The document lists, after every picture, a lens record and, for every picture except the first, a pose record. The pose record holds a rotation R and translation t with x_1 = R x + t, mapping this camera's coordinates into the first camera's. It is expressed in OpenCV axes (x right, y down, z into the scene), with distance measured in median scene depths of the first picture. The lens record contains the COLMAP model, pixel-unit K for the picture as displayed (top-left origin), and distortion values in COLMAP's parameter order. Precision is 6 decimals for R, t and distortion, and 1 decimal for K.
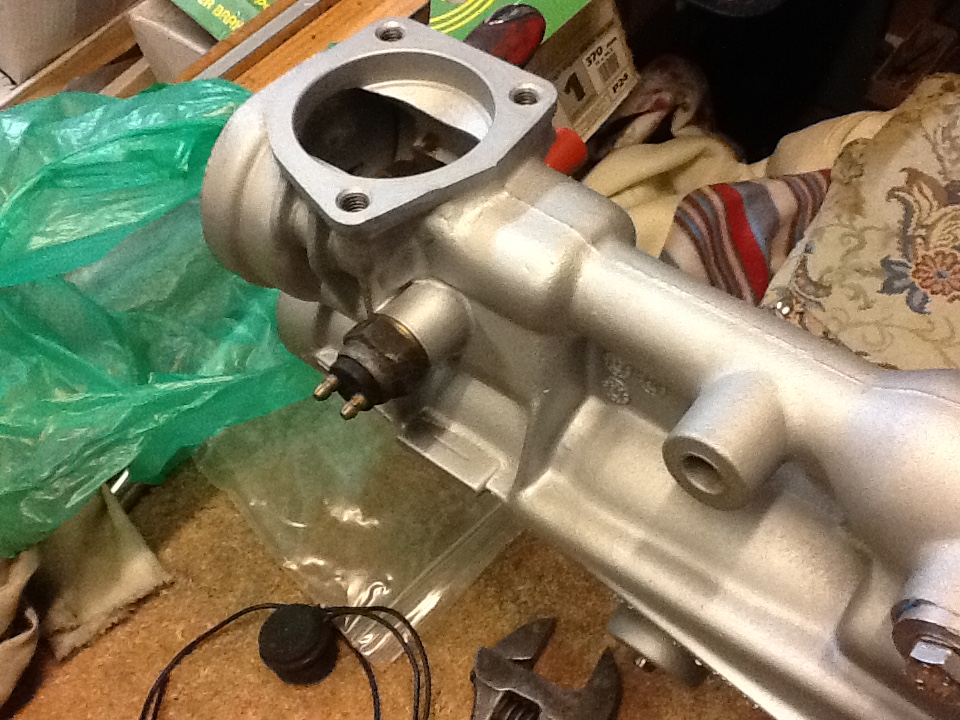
lens RADIAL K [[1196.7, 0, 481.9], [0, 1196.7, 359.7], [0, 0, 1]] dist [-0.014682, 0.000000]
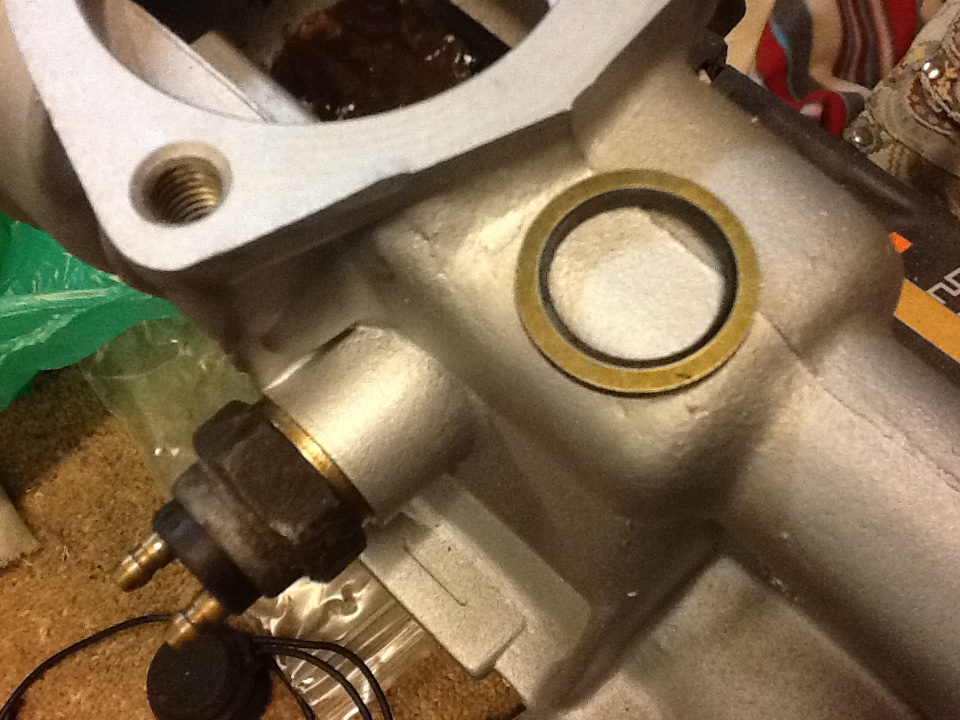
lens RADIAL K [[1196.7, 0, 476.3], [0, 1196.7, 360.1], [0, 0, 1]] dist [-0.014682, 0.000000]
pose [[0.994939, 0.092725, -0.038706, 0.002726], [-0.078731, 0.958766, 0.273074, -0.123624], [0.062431, -0.268645, 0.961214, 0.410857]]
